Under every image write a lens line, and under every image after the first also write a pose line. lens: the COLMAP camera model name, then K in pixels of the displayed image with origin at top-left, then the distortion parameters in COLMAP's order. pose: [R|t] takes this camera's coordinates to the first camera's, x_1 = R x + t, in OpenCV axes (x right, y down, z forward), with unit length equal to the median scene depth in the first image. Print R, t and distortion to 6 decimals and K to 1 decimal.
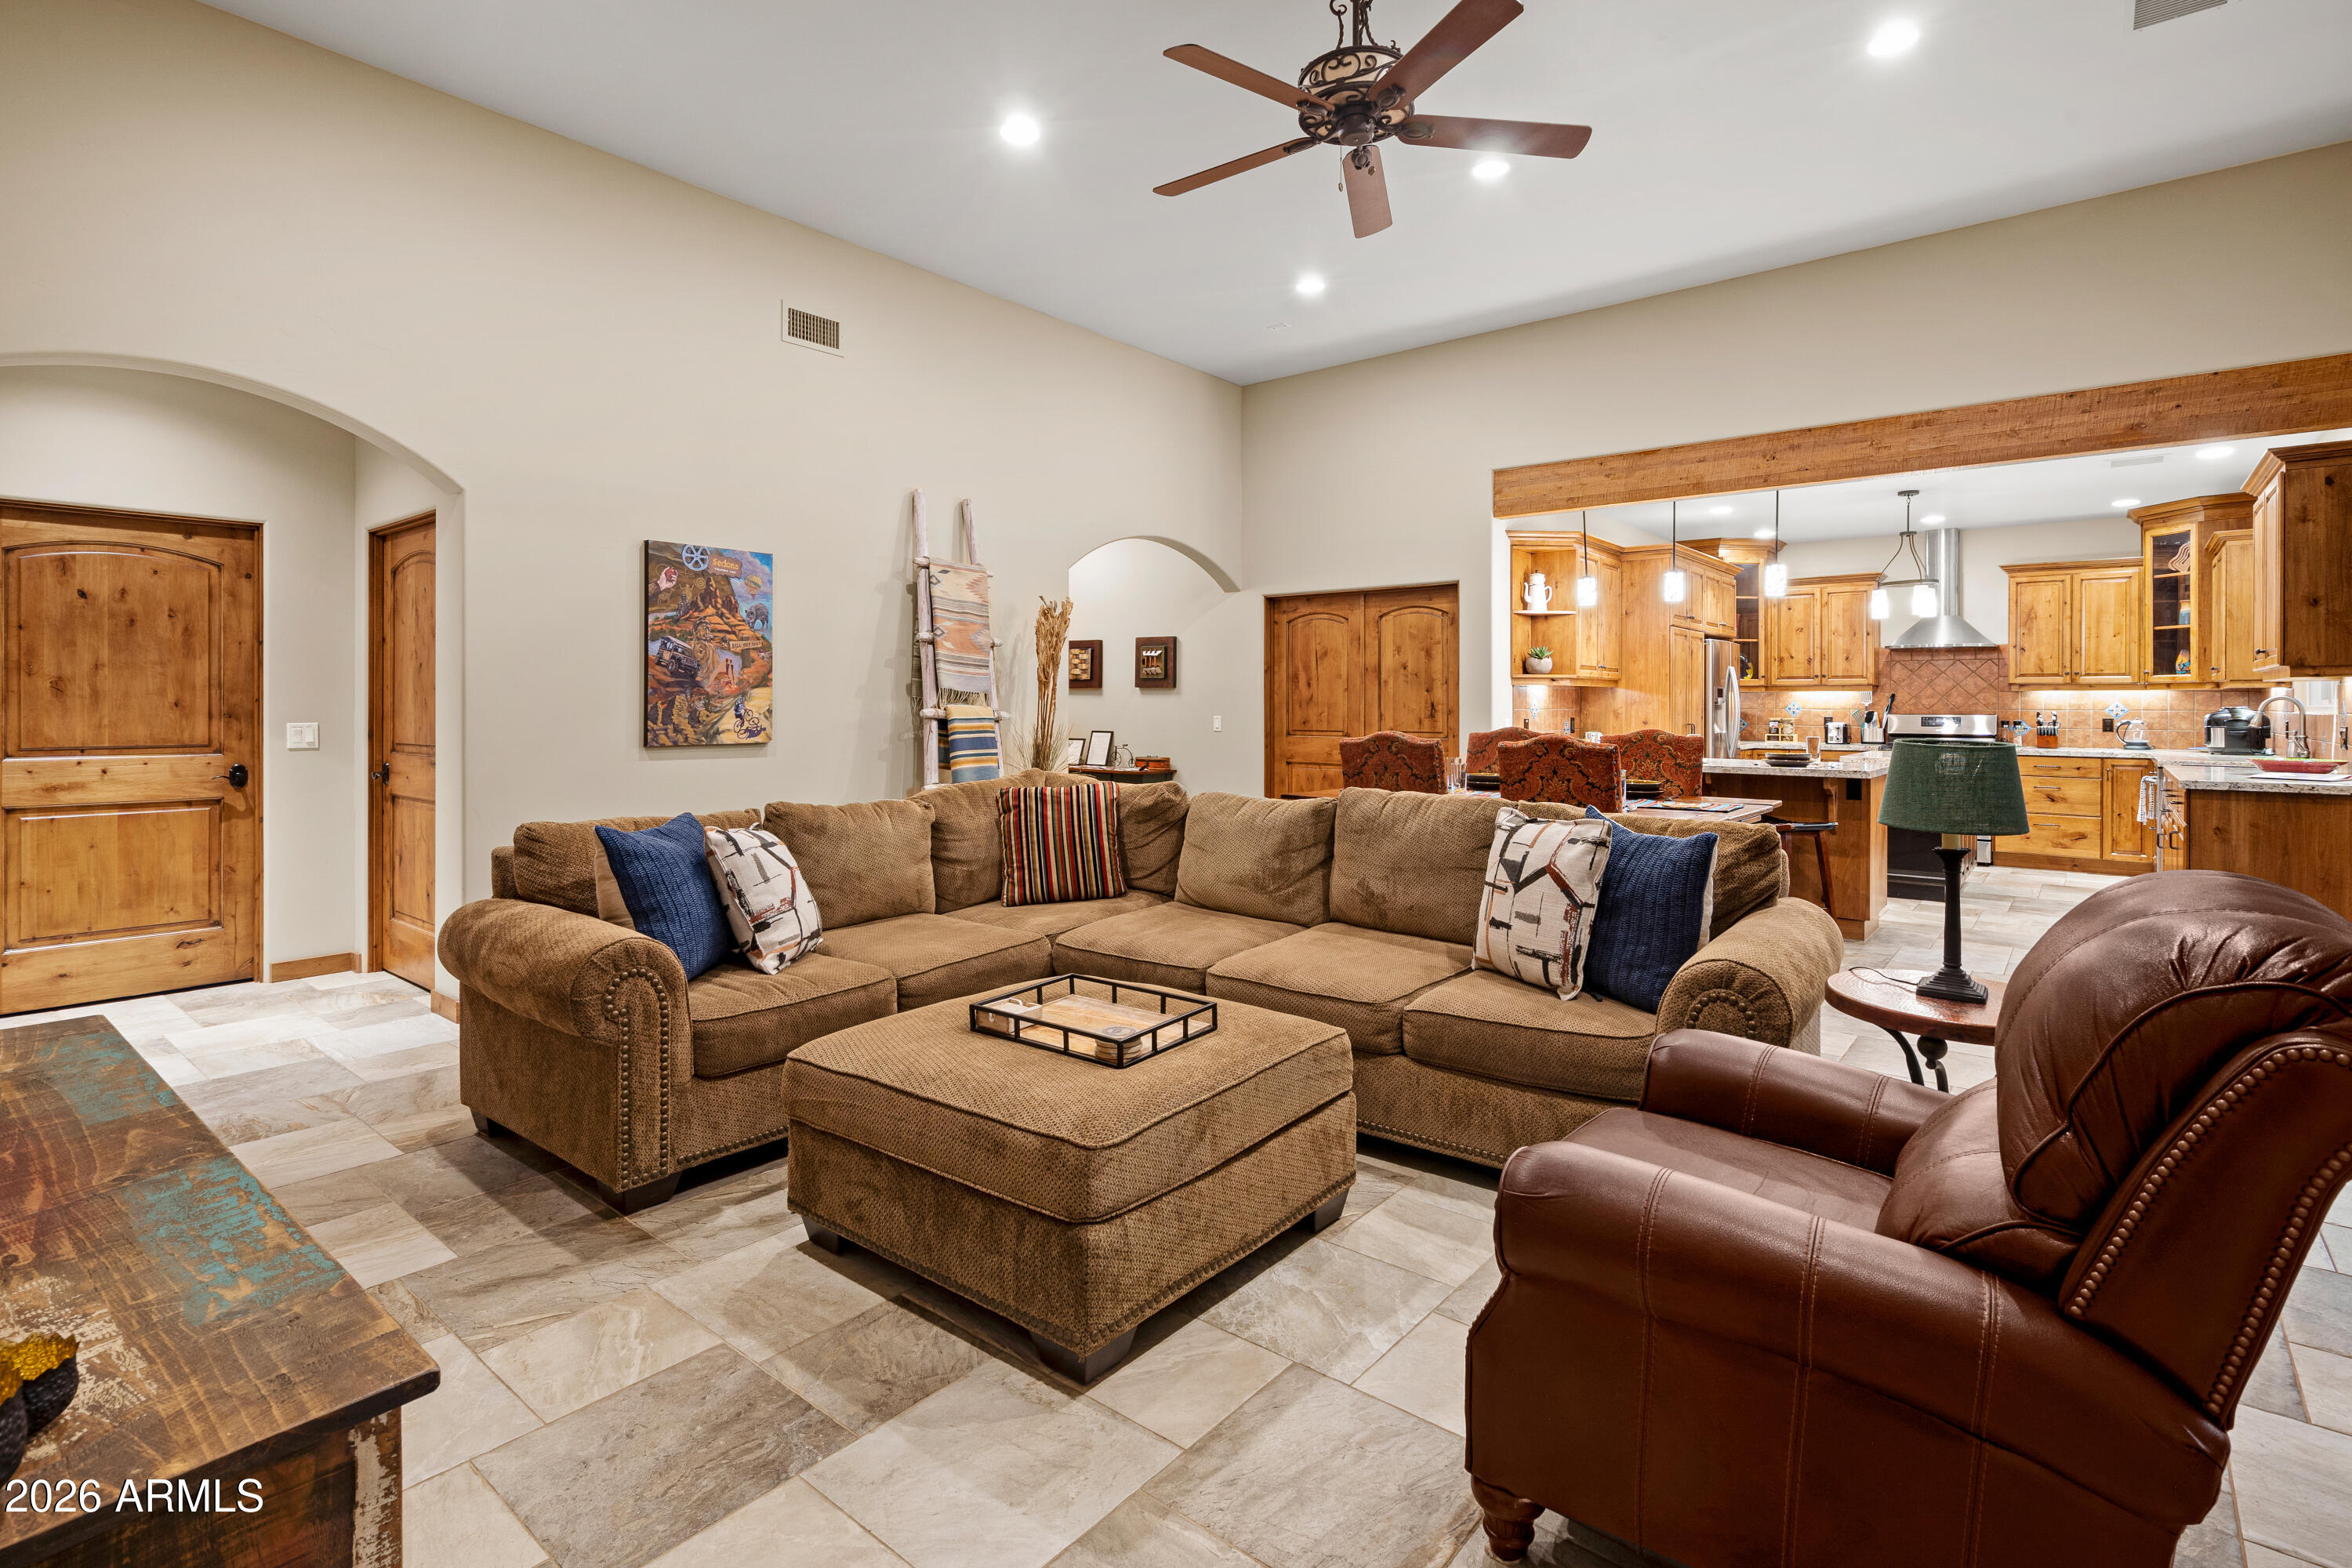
lens RADIAL K [[1129.3, 0, 1171.1], [0, 1129.3, 708.7], [0, 0, 1]] dist [0.000476, 0.000116]
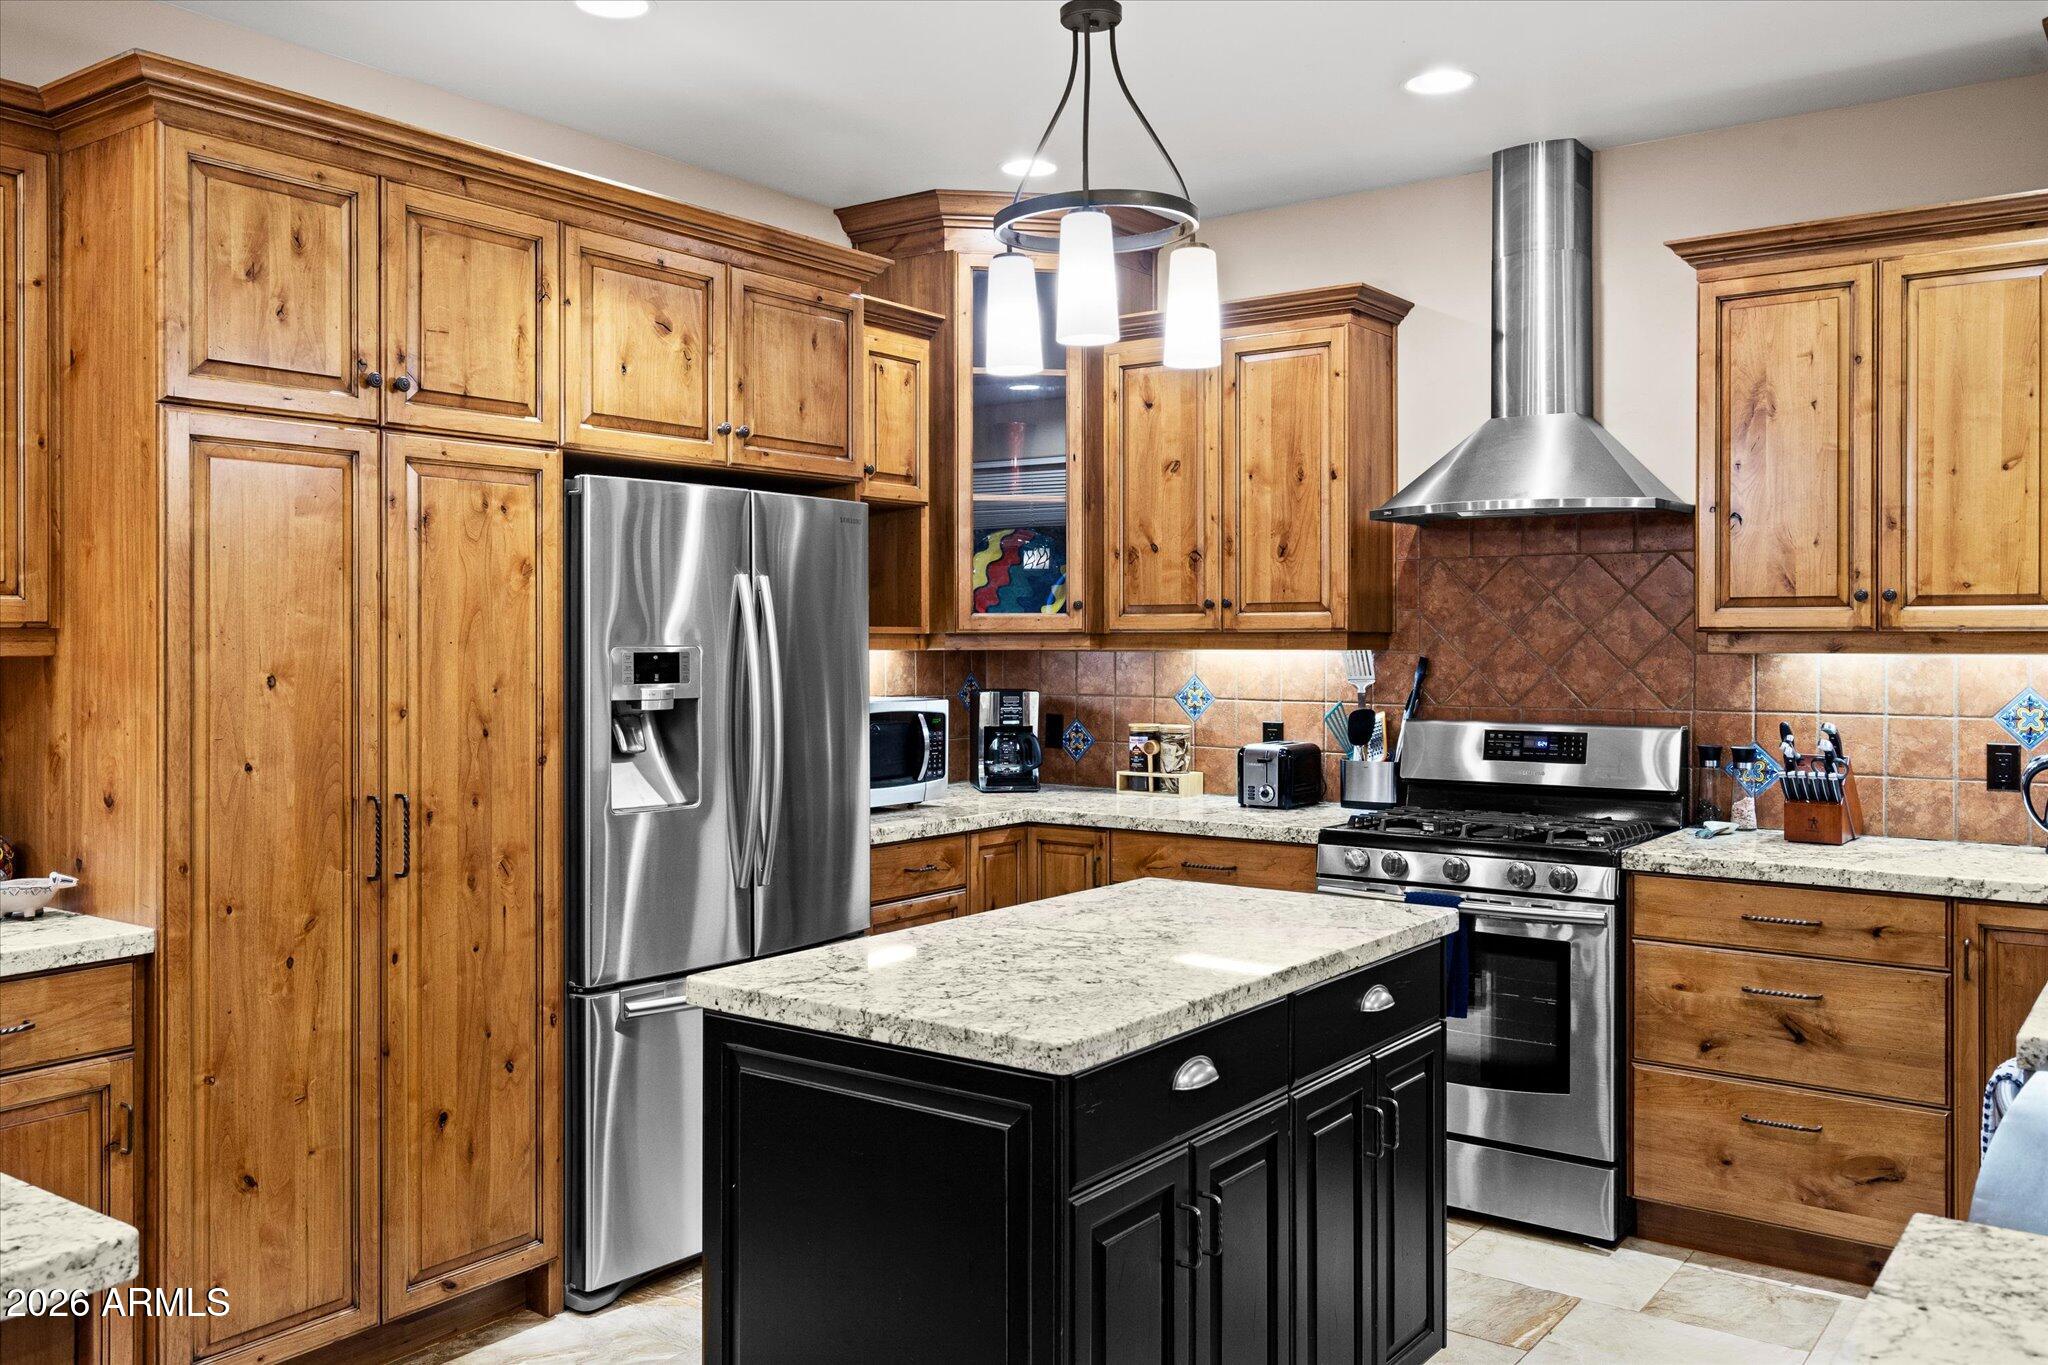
lens RADIAL K [[1680.8, 0, 1016.2], [0, 1680.8, 641.2], [0, 0, 1]] dist [0.009041, 0.000647]
pose [[0.998362, -0.003490, 0.057102, 0.513664], [0.003540, 0.999993, -0.000764, -0.018726], [-0.057099, 0.000964, 0.998368, 0.537666]]
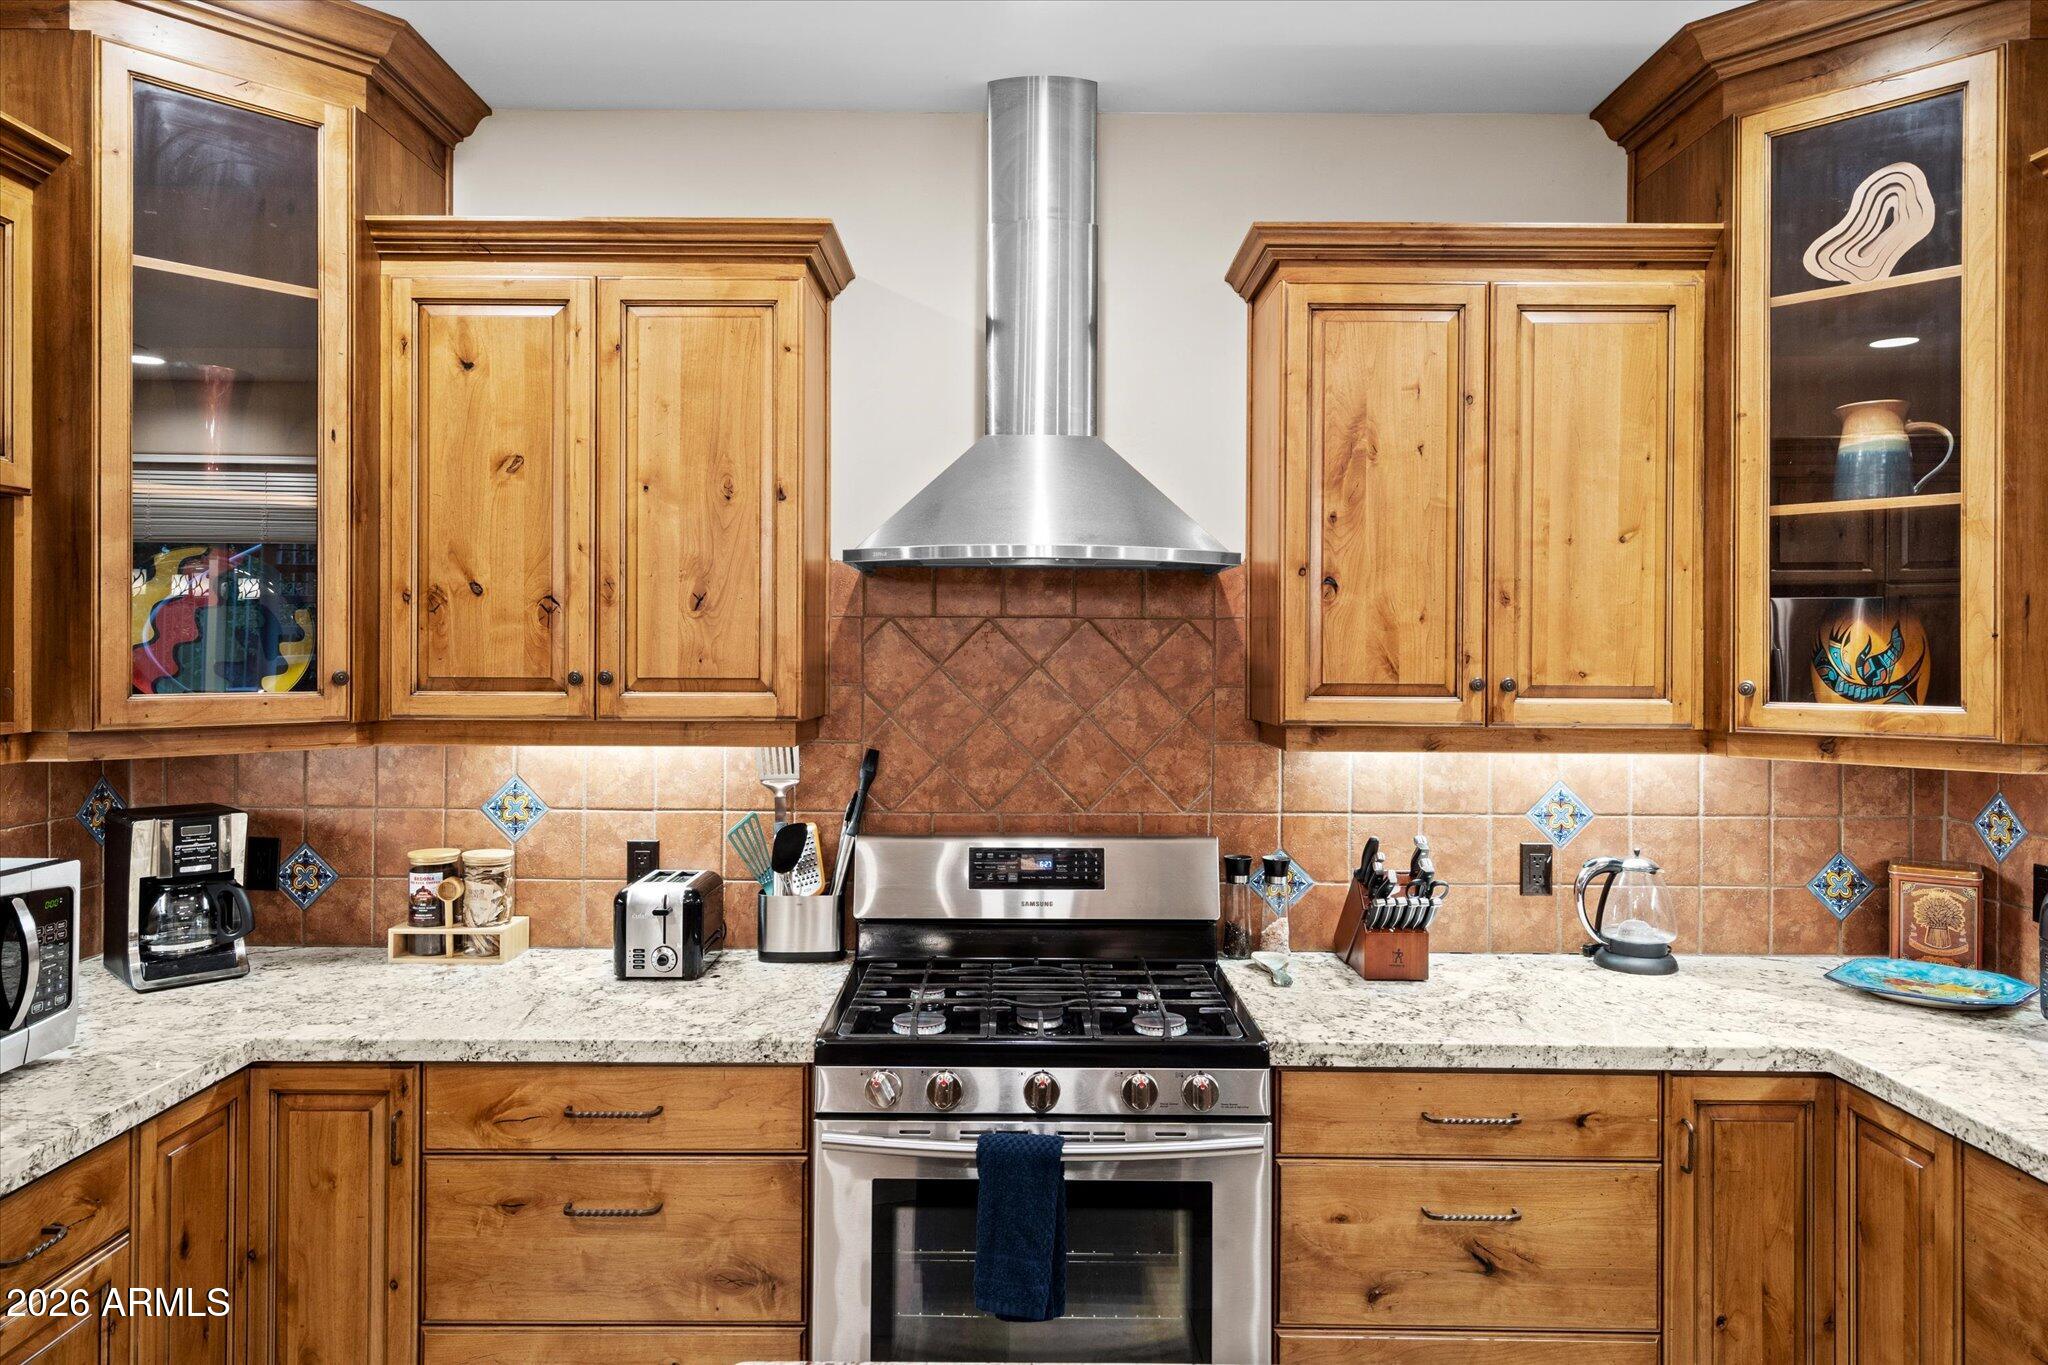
lens RADIAL K [[1305.6, 0, 1016.4], [0, 1305.6, 652.8], [0, 0, 1]] dist [0.008958, 0.002607]
pose [[0.771006, 0.000718, 0.636827, 0.503281], [-0.002070, 0.999997, 0.001379, -0.036201], [-0.636824, -0.002381, 0.771006, 0.793834]]
